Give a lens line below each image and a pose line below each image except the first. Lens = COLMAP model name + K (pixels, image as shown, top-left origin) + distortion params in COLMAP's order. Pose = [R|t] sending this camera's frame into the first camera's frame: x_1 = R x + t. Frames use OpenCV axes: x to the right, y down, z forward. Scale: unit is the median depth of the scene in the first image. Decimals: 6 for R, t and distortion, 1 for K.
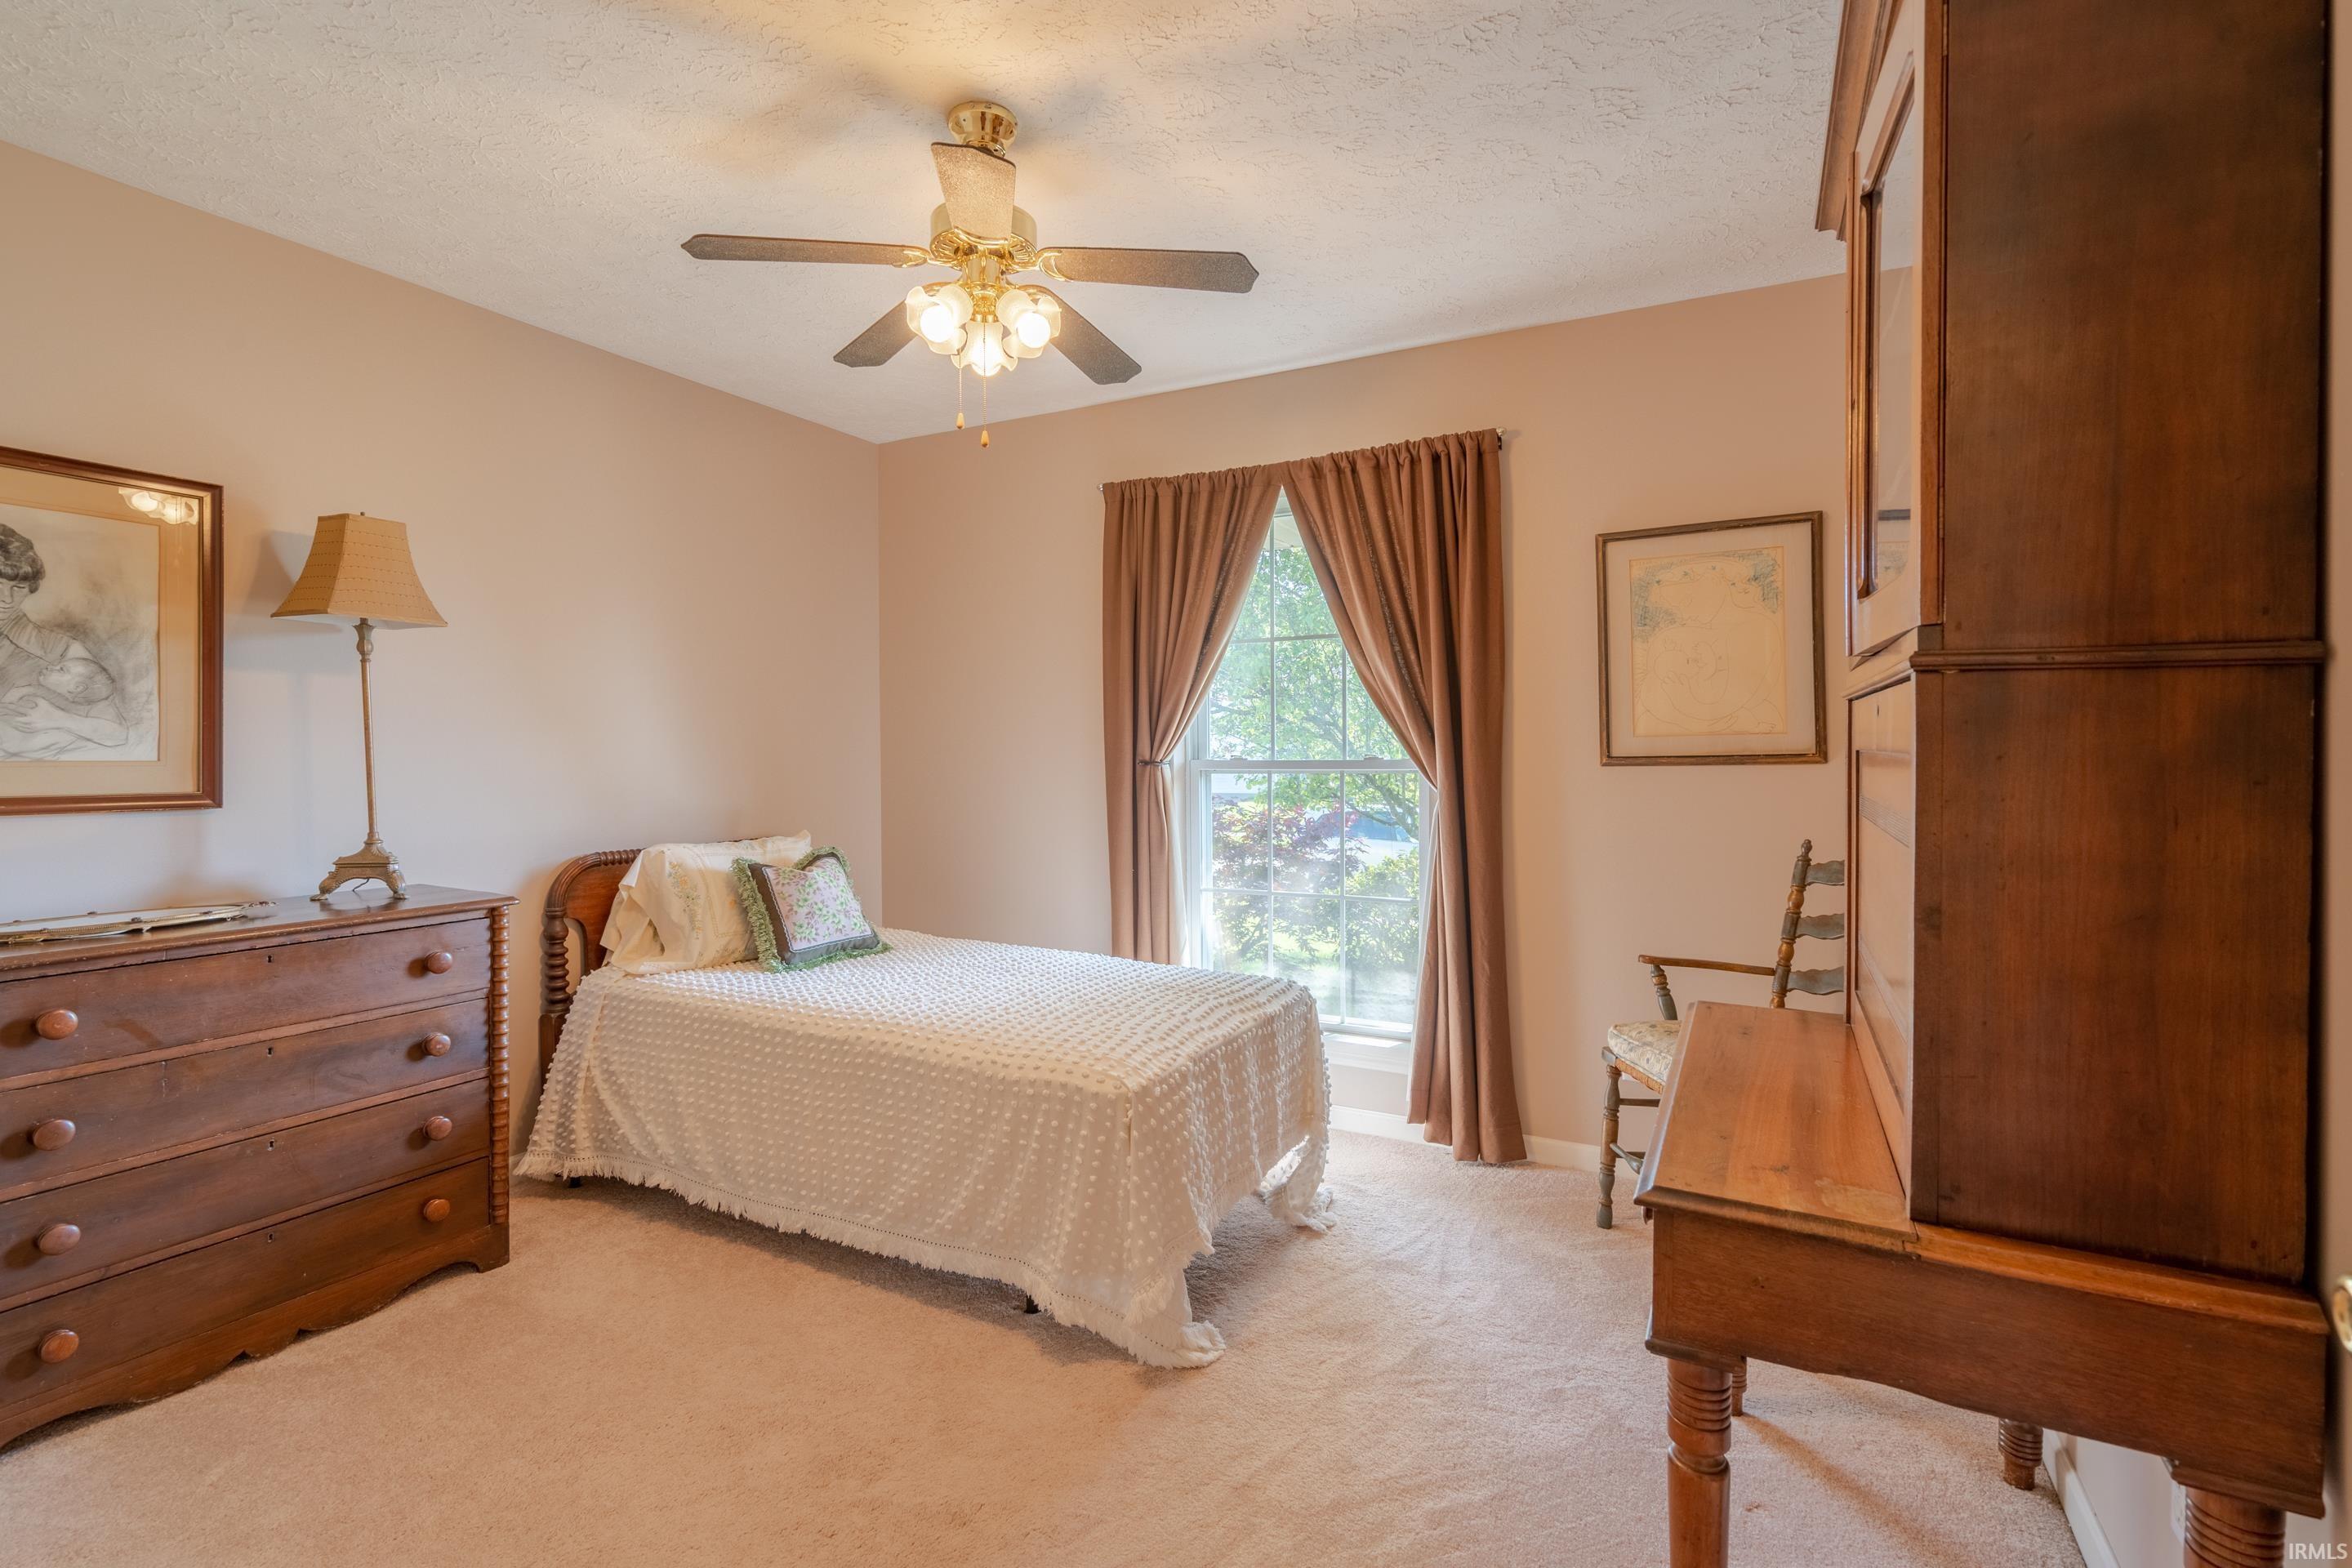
lens RADIAL K [[1076.6, 0, 1174.5], [0, 1076.6, 771.4], [0, 0, 1]] dist [-0.003724, 0.001678]
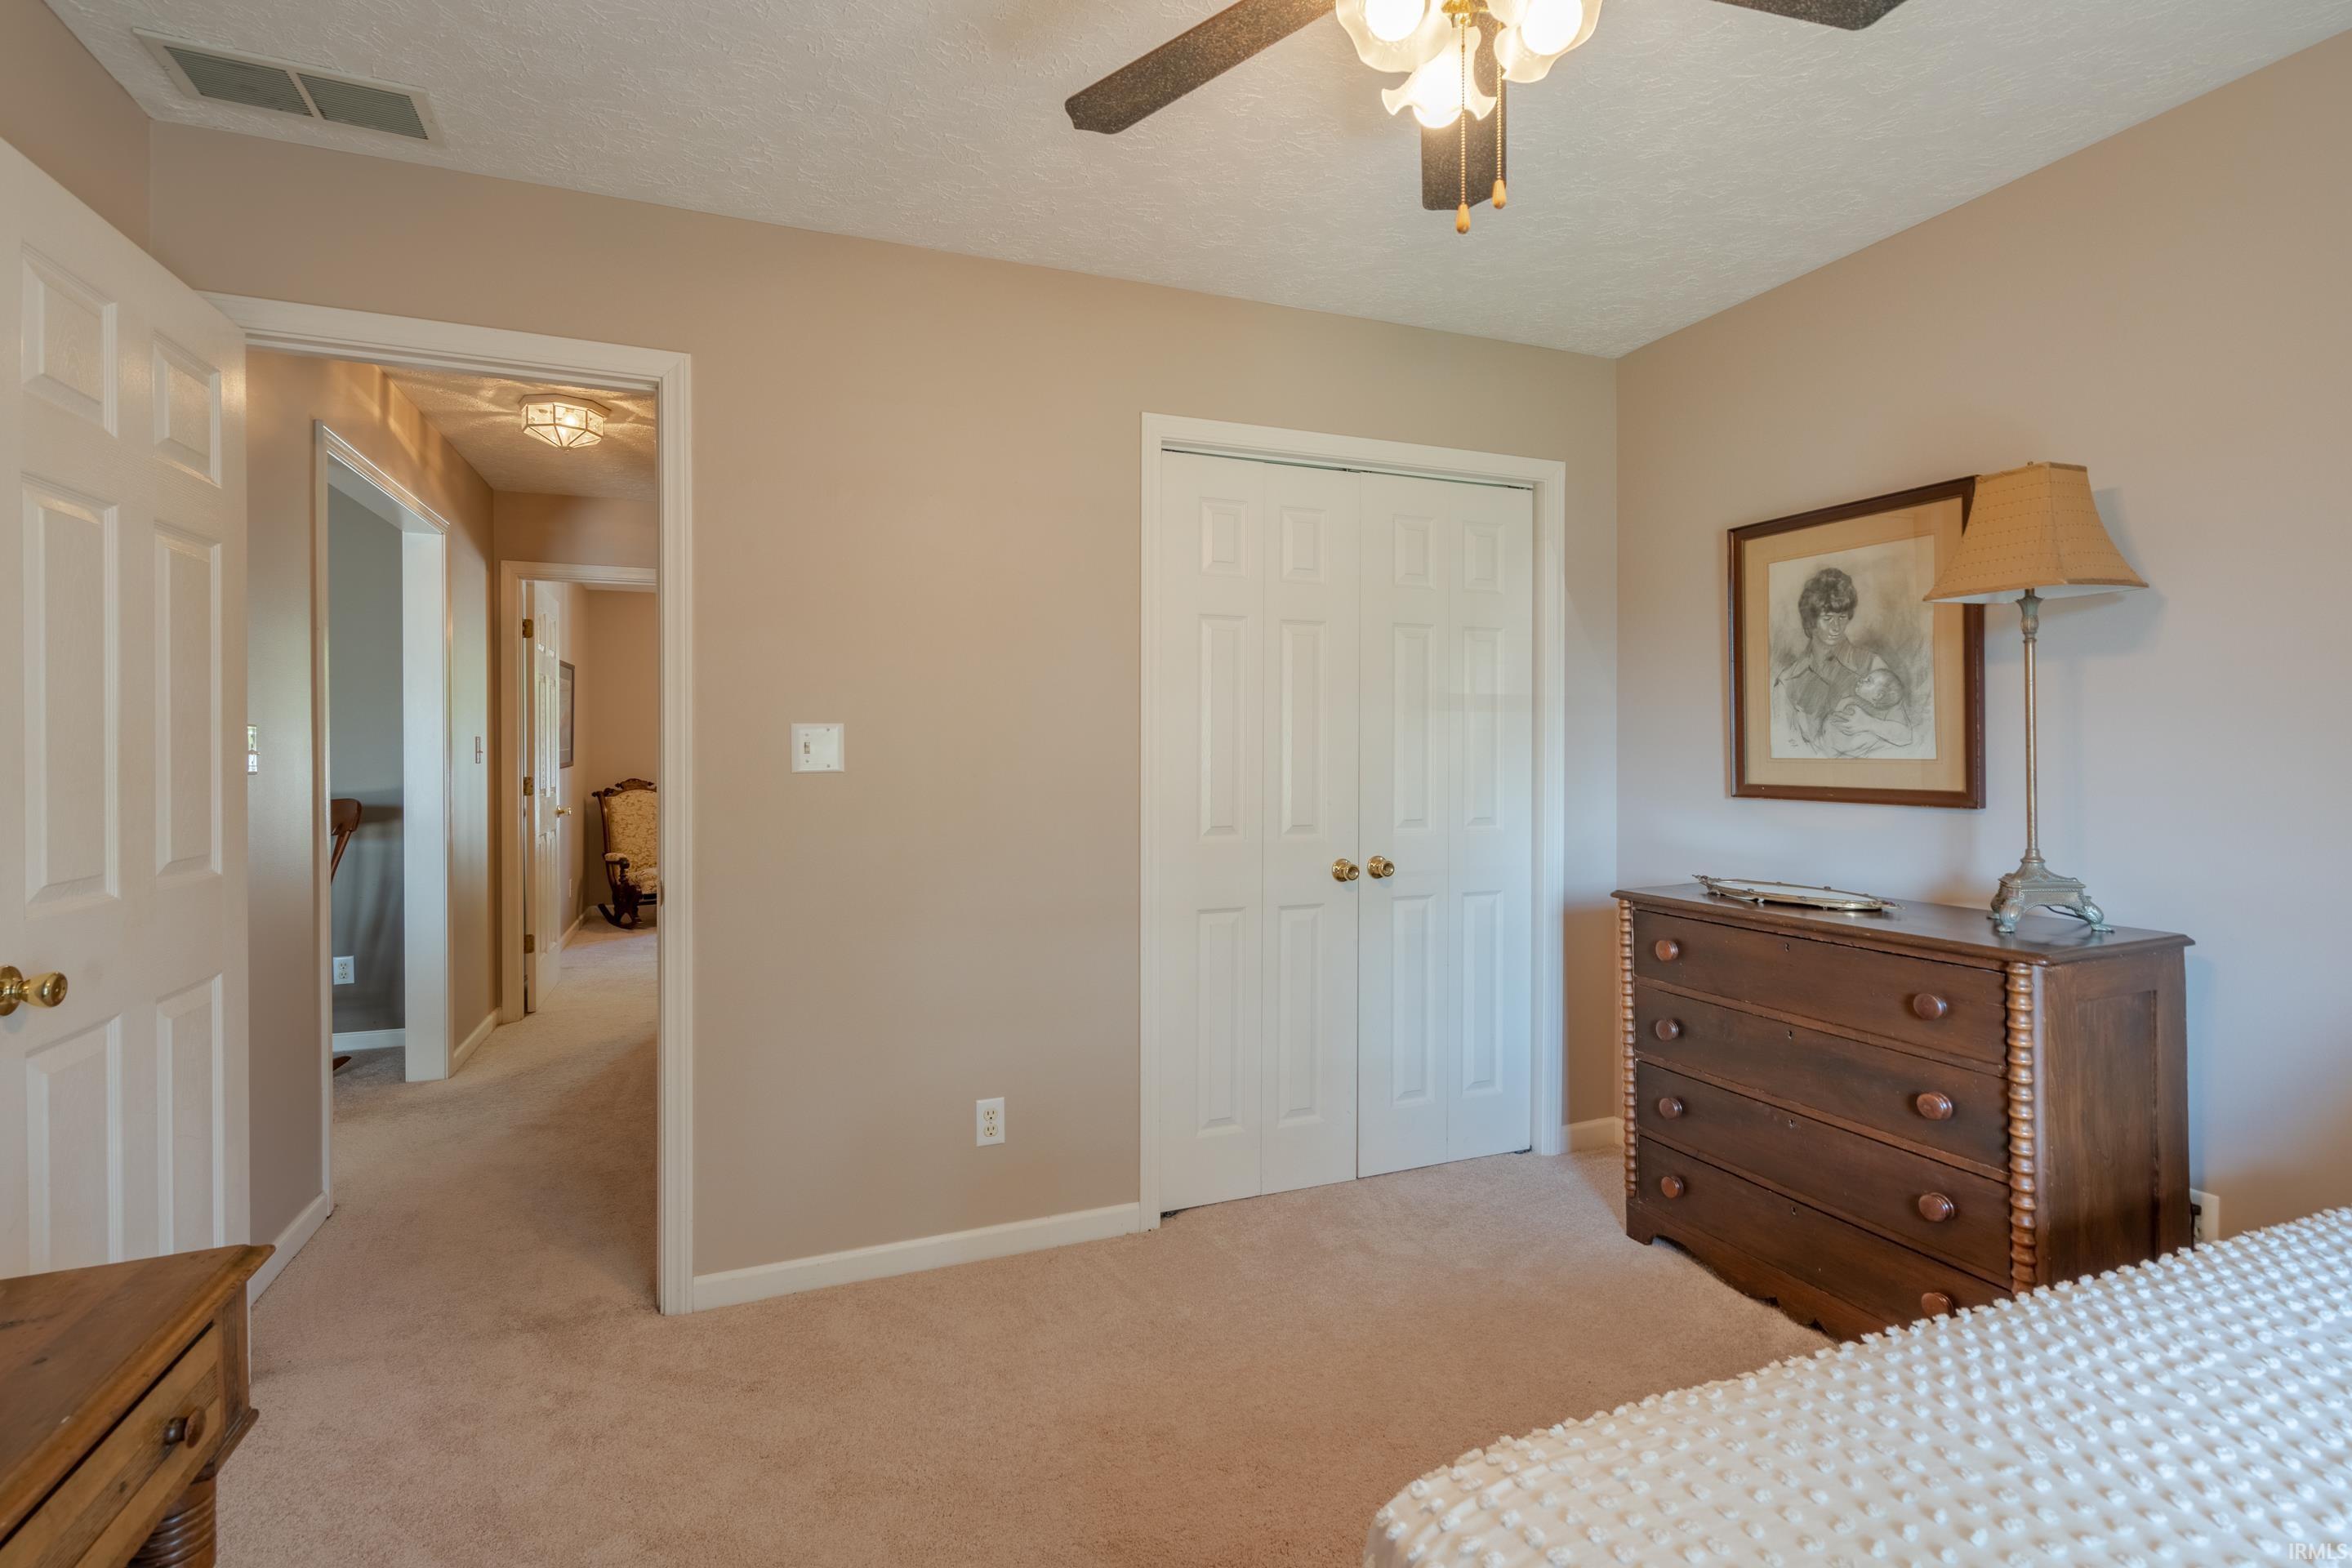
lens RADIAL K [[1076.6, 0, 1180.1], [0, 1076.6, 761.9], [0, 0, 1]] dist [-0.003724, 0.001678]
pose [[-0.642257, 0.014008, -0.766362, 0.338846], [-0.002949, 0.999780, 0.020745, -0.028014], [0.766484, 0.015583, -0.642074, 1.161158]]
